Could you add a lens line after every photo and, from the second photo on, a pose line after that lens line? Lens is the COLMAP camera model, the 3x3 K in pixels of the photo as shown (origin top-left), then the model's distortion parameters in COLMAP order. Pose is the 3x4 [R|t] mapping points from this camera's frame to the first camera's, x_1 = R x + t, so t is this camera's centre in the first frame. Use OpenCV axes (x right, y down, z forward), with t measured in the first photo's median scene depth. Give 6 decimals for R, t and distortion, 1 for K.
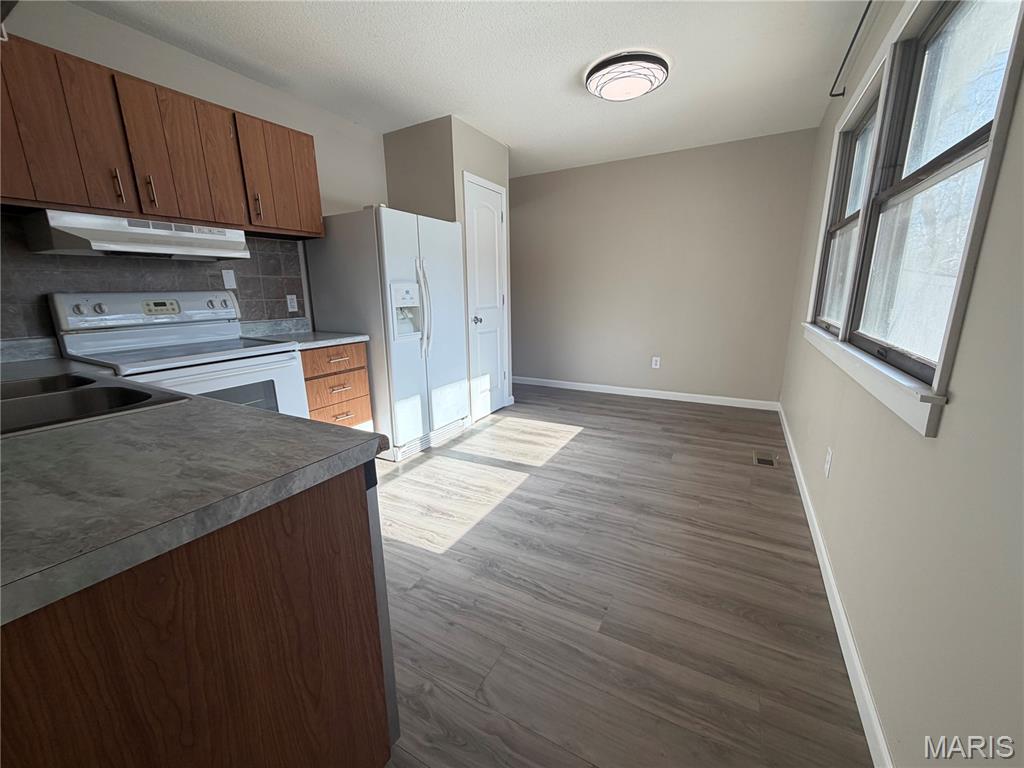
lens RADIAL K [[409.7, 0, 512.0], [0, 409.7, 384.0], [0, 0, 1]] dist [-0.002101, -0.000490]
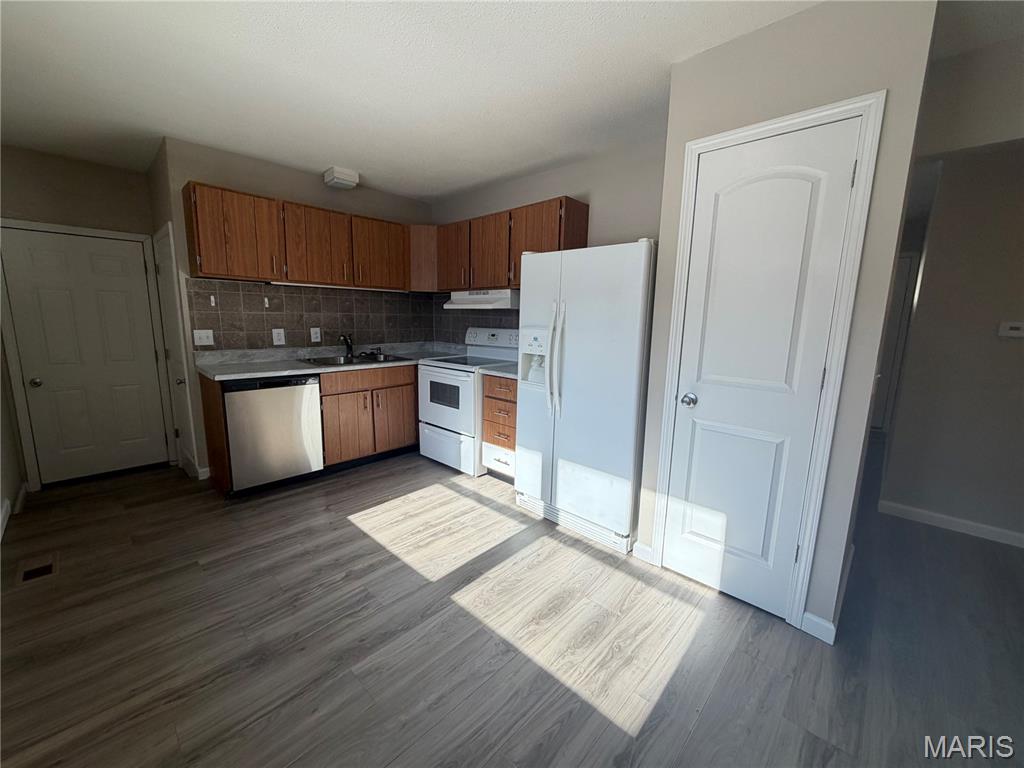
lens RADIAL K [[409.7, 0, 512.0], [0, 409.7, 384.0], [0, 0, 1]] dist [-0.002101, -0.000490]
pose [[-0.255409, 0.167614, -0.952193, 0.720543], [-0.233403, 0.945040, 0.228961, -0.360236], [0.938237, 0.280723, -0.202250, 1.284458]]
